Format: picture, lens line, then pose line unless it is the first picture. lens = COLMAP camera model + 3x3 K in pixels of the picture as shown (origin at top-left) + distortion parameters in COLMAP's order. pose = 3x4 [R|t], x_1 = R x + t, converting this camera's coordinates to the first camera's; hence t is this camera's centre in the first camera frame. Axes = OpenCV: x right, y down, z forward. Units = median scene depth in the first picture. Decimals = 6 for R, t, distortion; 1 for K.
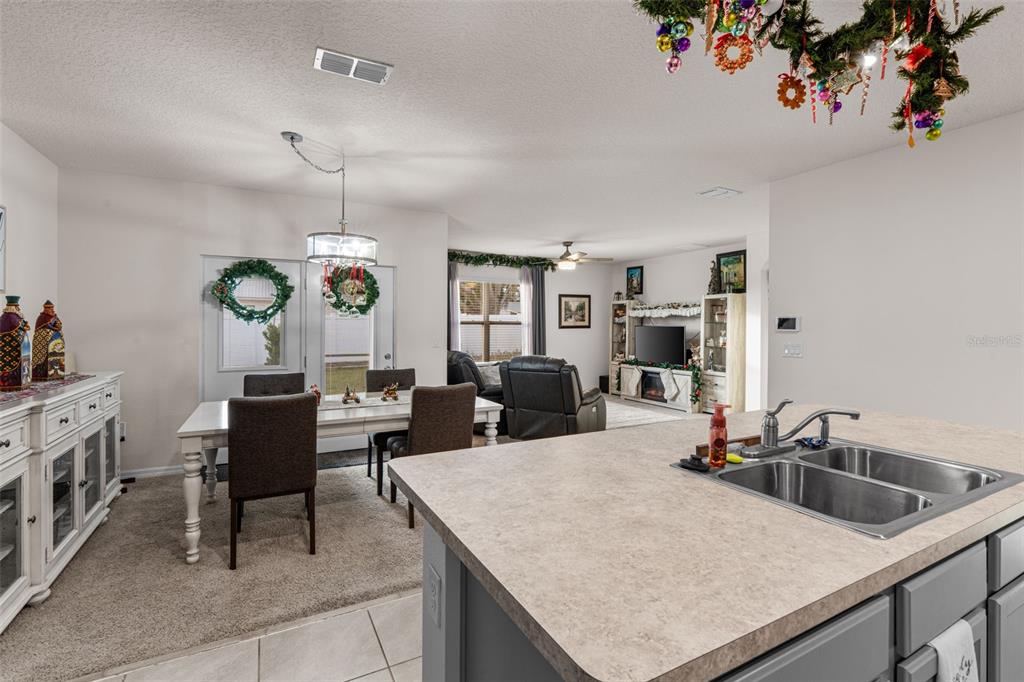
lens RADIAL K [[465.2, 0, 511.8], [0, 465.2, 328.4], [0, 0, 1]] dist [-0.003176, -0.000315]
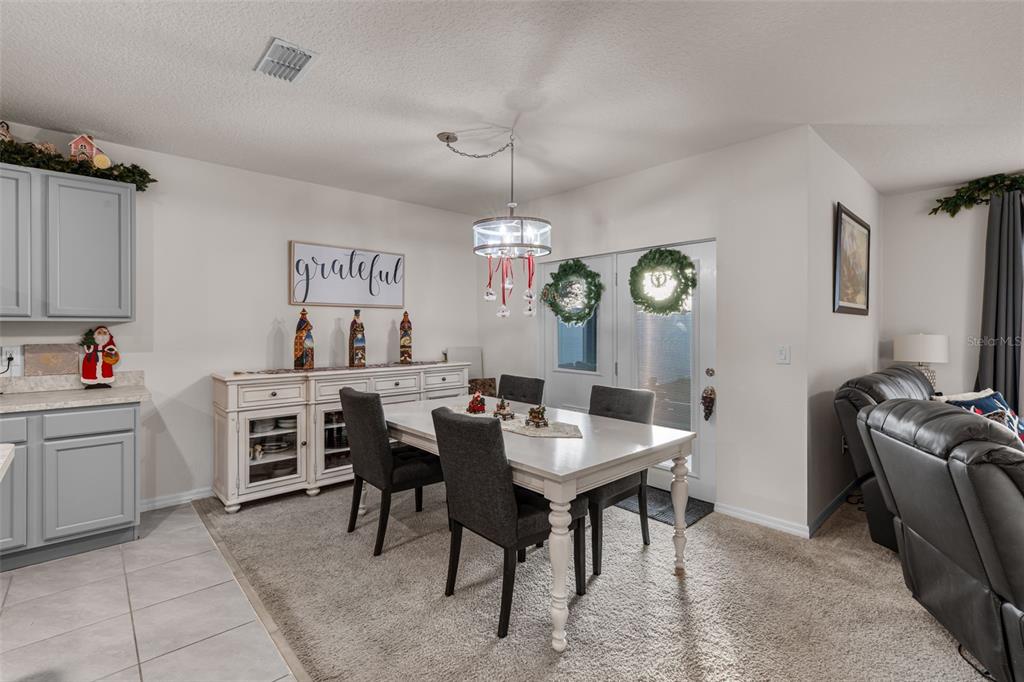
lens RADIAL K [[465.2, 0, 511.8], [0, 465.2, 328.4], [0, 0, 1]] dist [-0.003176, -0.000315]
pose [[0.246738, -0.001334, -0.969081, 0.567799], [-0.005595, 0.999980, -0.002801, -0.000502], [0.969066, 0.006113, 0.246725, 0.960576]]
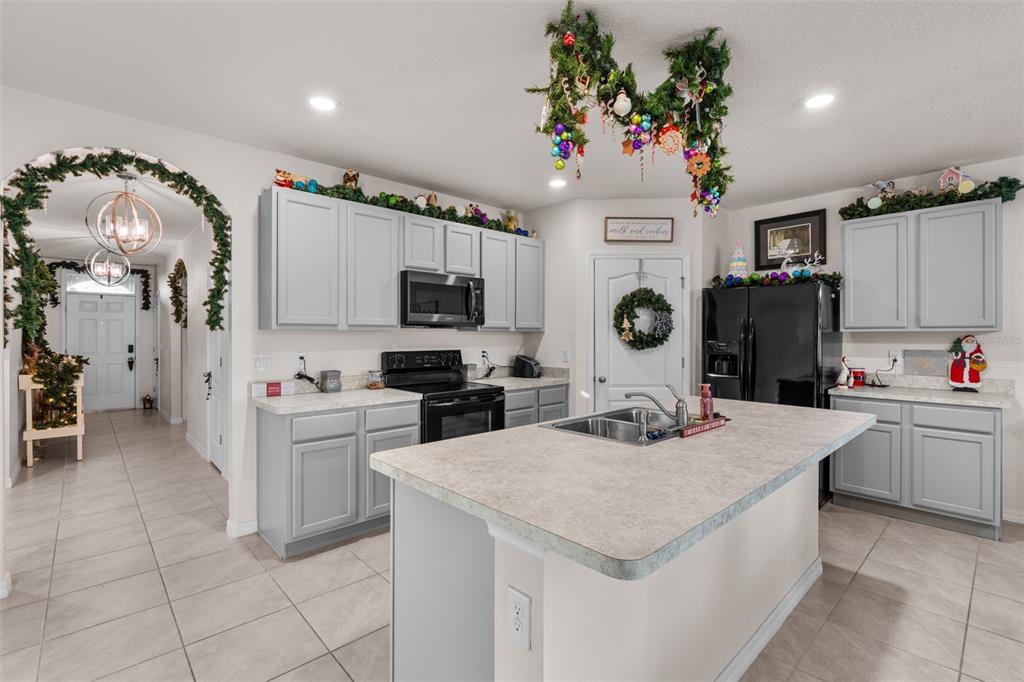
lens RADIAL K [[459.9, 0, 508.3], [0, 459.9, 337.8], [0, 0, 1]] dist [-0.002539, 0.000089]
pose [[-0.968051, -0.003000, -0.250737, 0.716230], [-0.005256, 0.999952, 0.008328, -0.000375], [0.250699, 0.009379, -0.968020, 1.140051]]
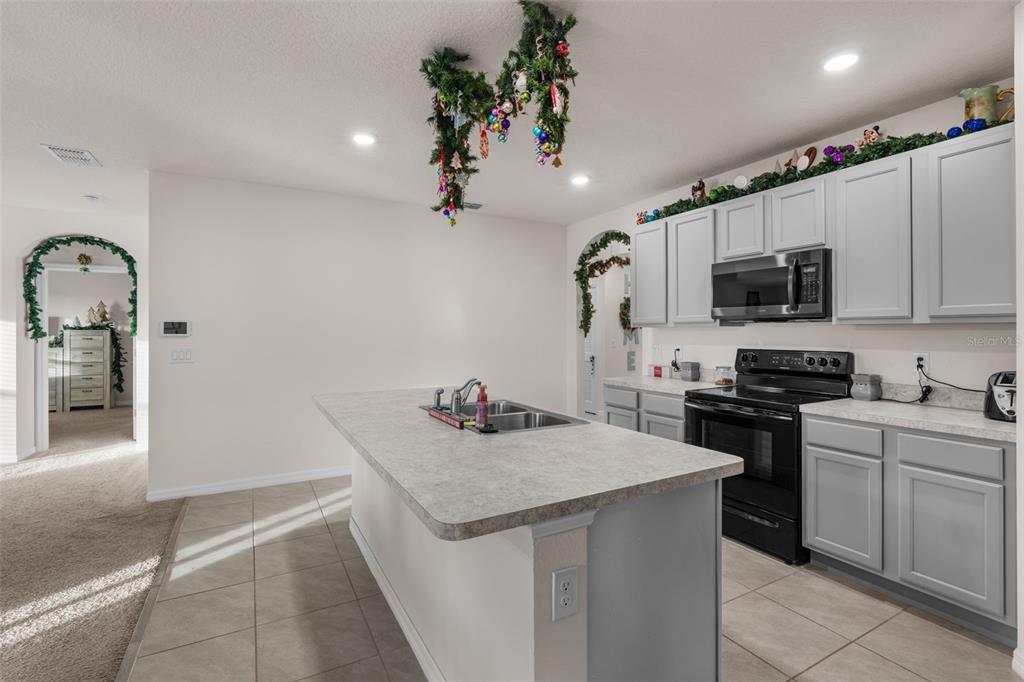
lens RADIAL K [[471.7, 0, 492.2], [0, 471.7, 329.7], [0, 0, 1]] dist [-0.003298, -0.000307]
pose [[0.008921, -0.001751, 0.999959, -0.498256], [0.007099, 0.999973, 0.001688, -0.005446], [-0.999935, 0.007084, 0.008933, 0.471271]]
